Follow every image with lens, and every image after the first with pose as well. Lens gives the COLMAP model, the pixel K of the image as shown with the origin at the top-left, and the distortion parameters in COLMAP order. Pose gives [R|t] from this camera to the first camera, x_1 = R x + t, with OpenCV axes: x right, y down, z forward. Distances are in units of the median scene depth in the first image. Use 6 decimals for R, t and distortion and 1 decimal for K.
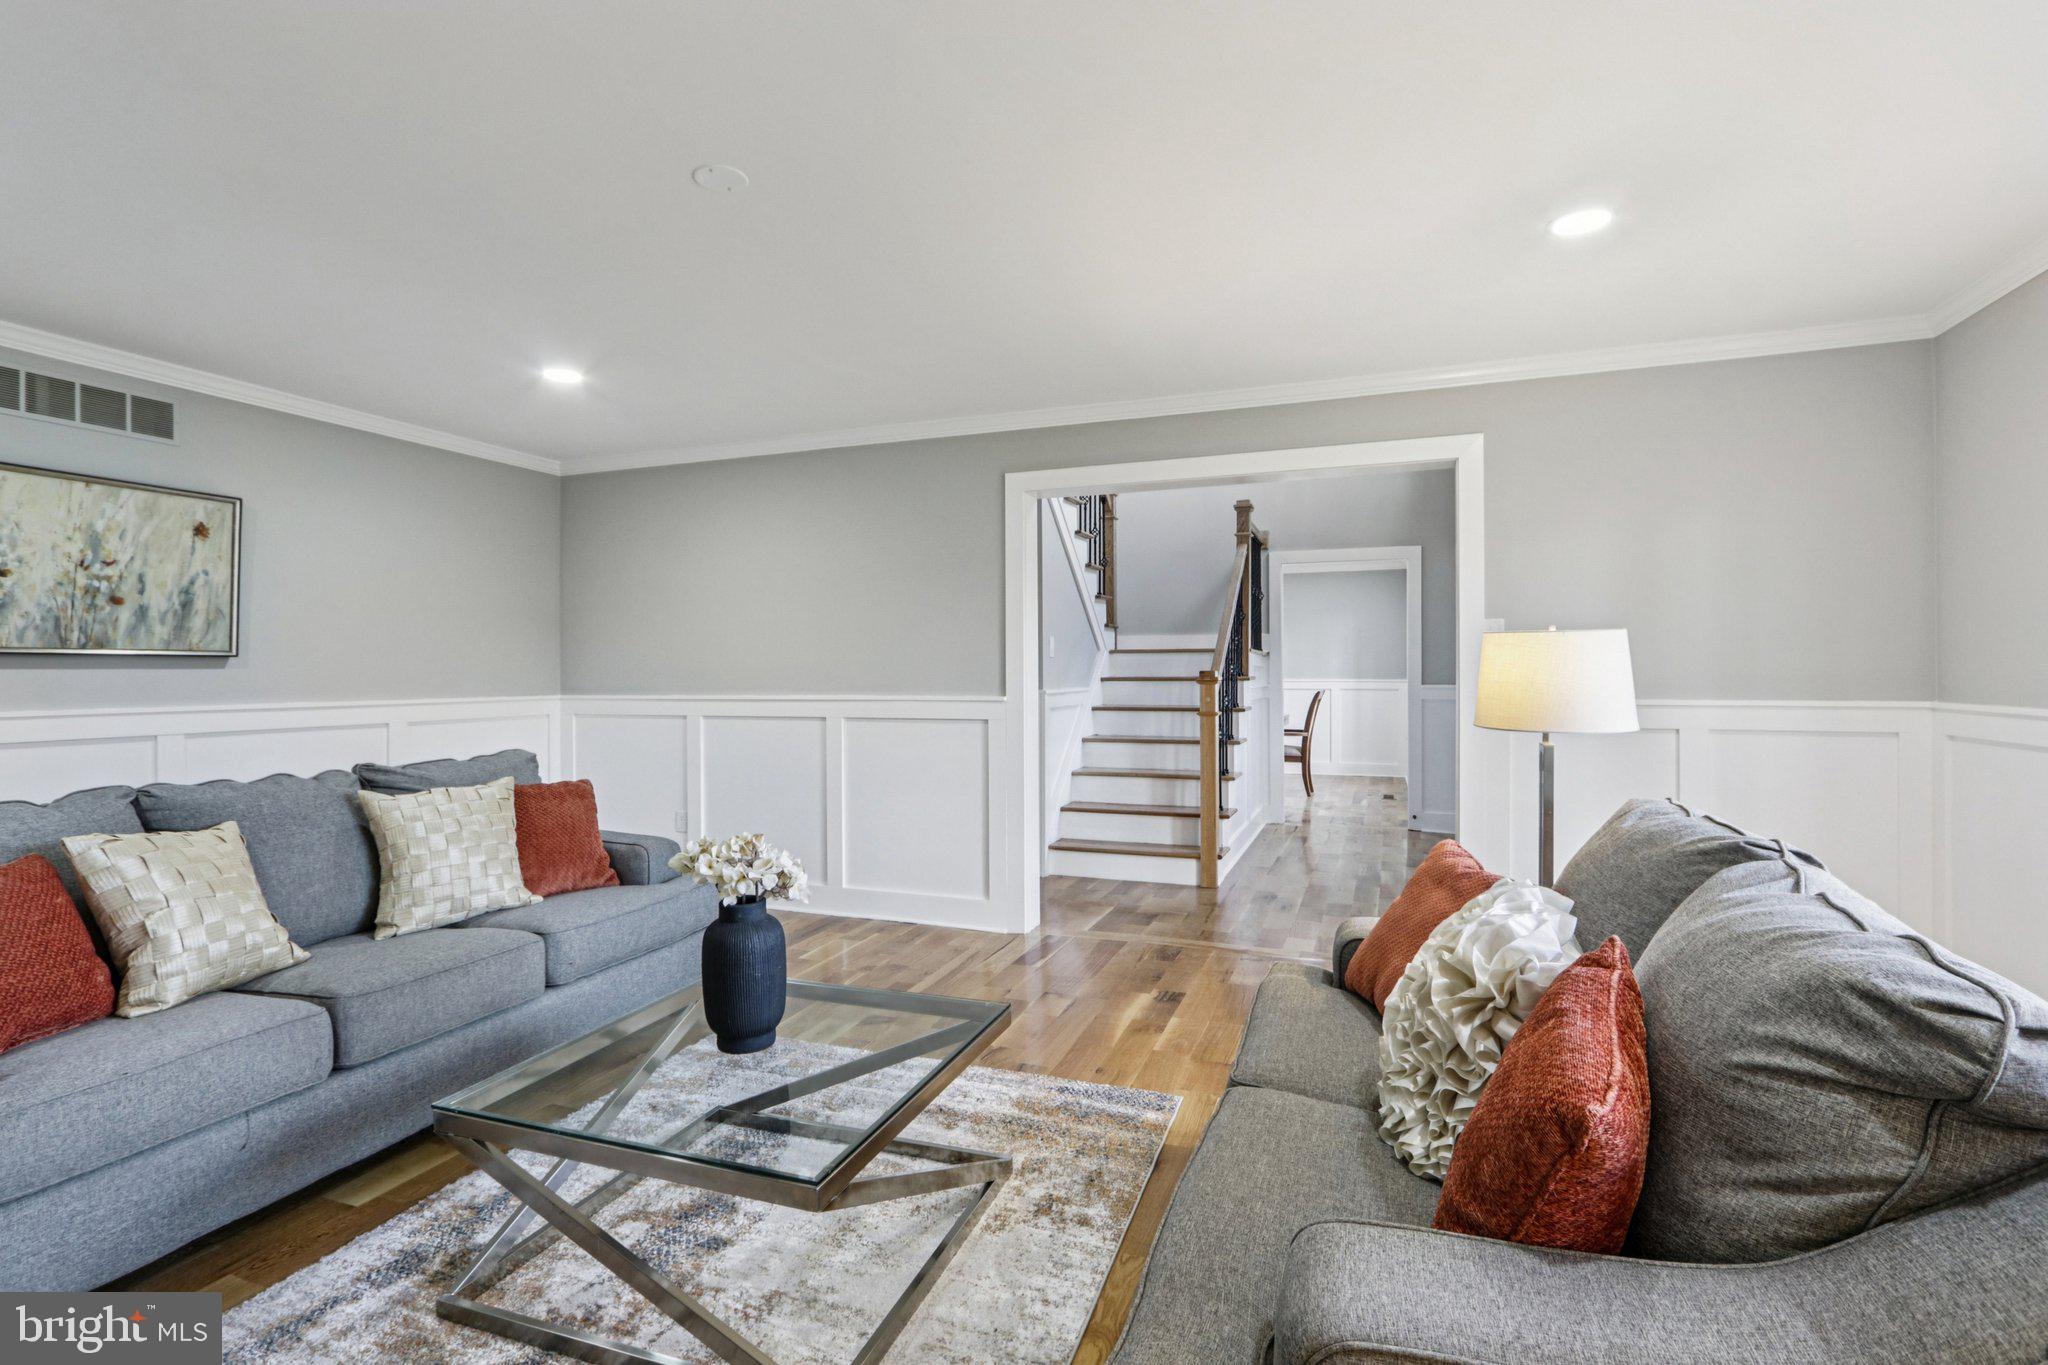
lens RADIAL K [[989.3, 0, 1014.8], [0, 989.3, 655.2], [0, 0, 1]] dist [-0.021304, 0.006239]
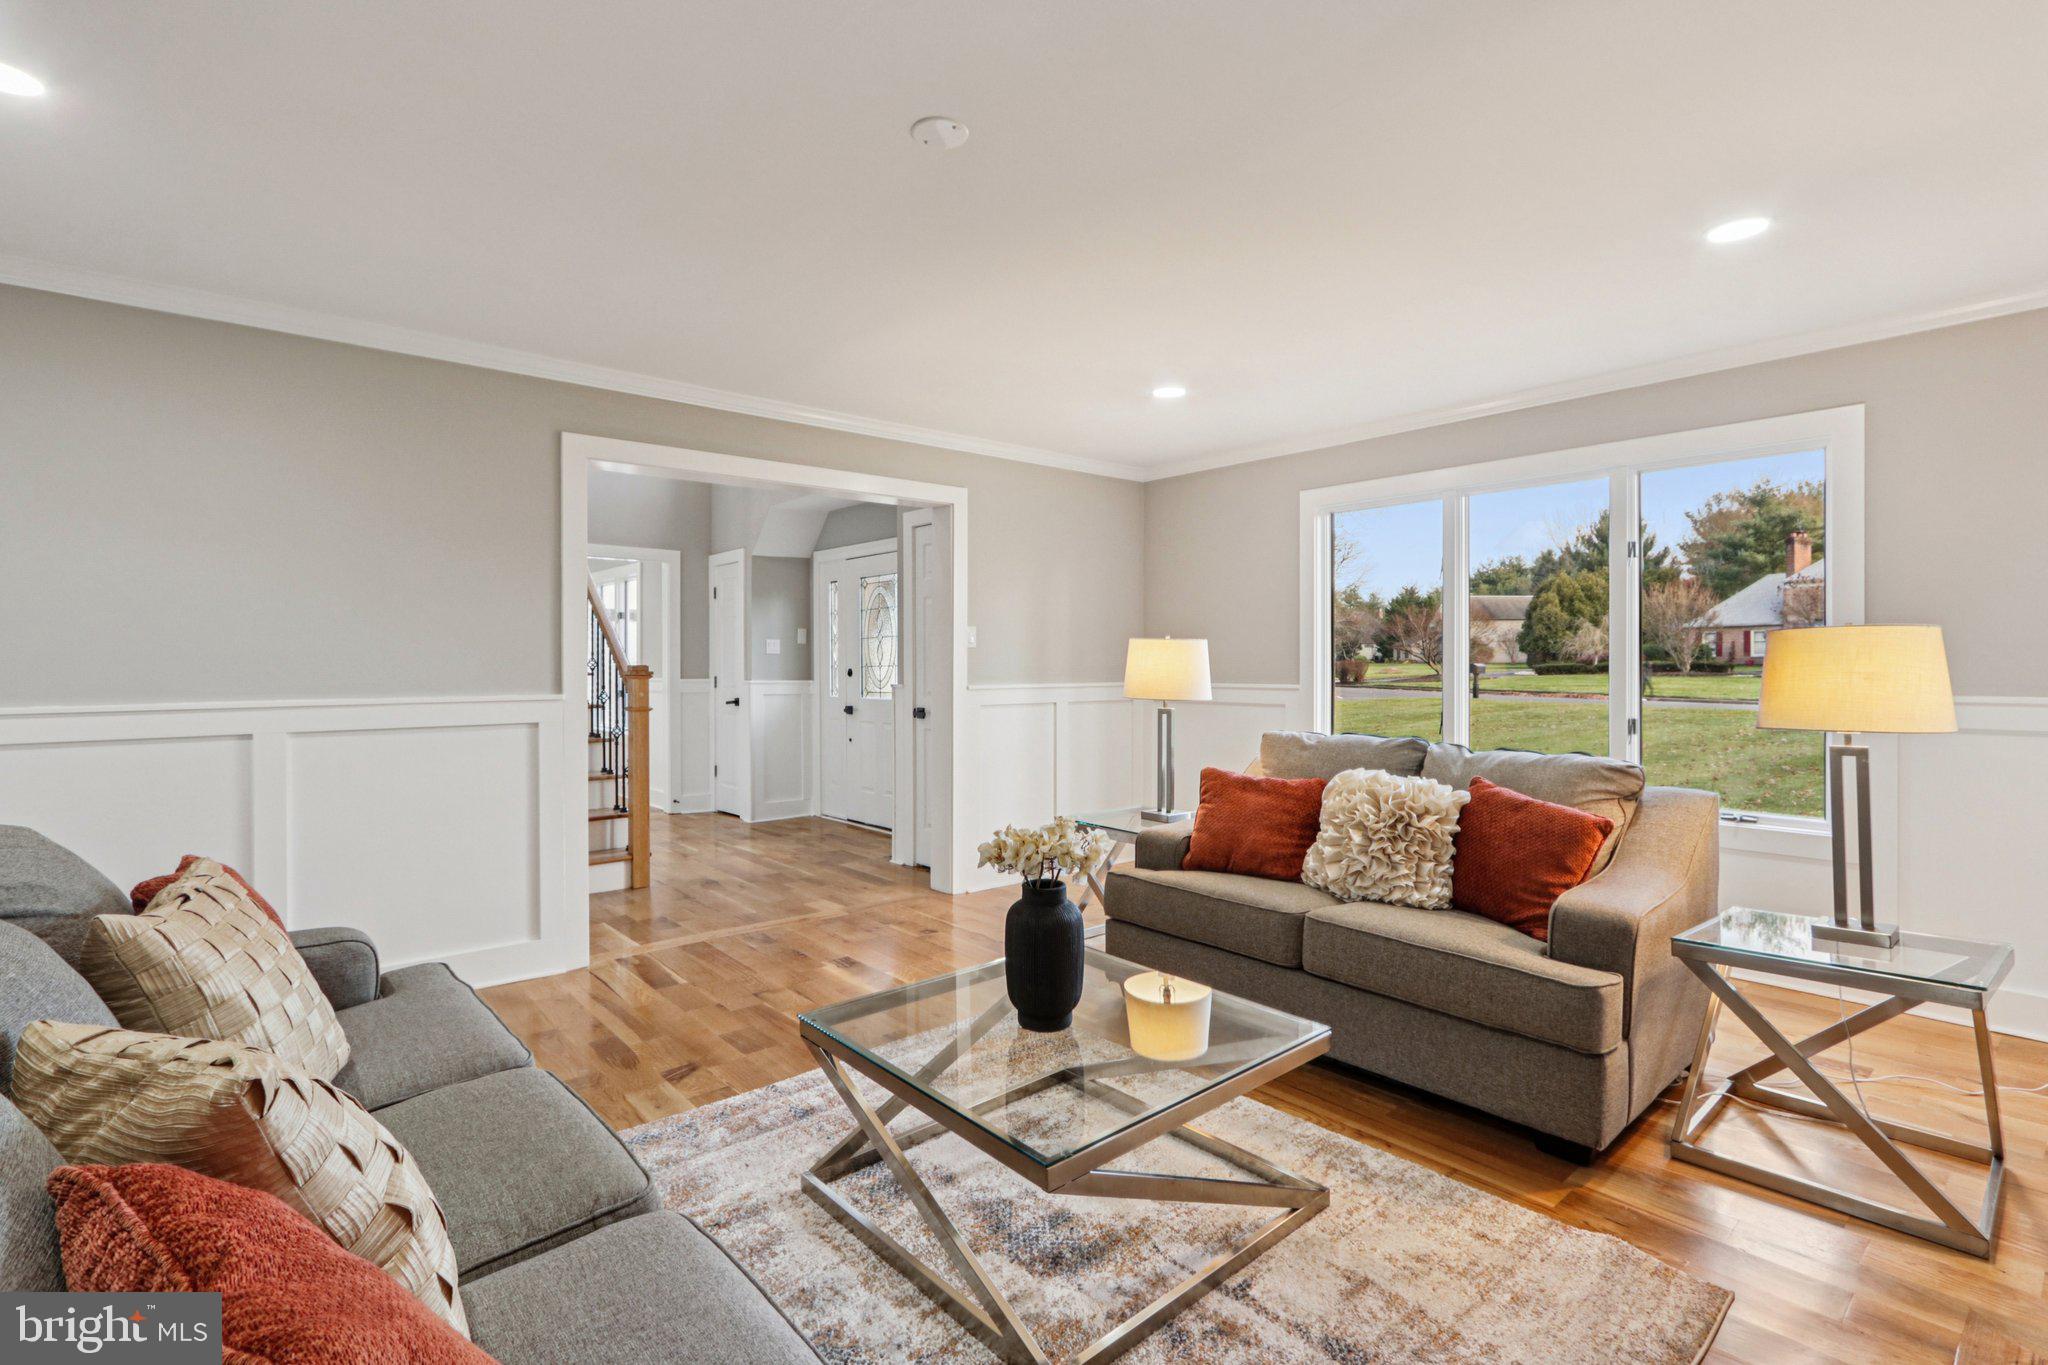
lens RADIAL K [[989.3, 0, 1017.6], [0, 989.3, 671.2], [0, 0, 1]] dist [-0.021304, 0.006239]
pose [[0.461882, -0.003372, 0.886935, -0.604478], [-0.012105, 0.999876, 0.010105, 0.008742], [-0.886859, -0.015403, 0.461783, 0.276505]]
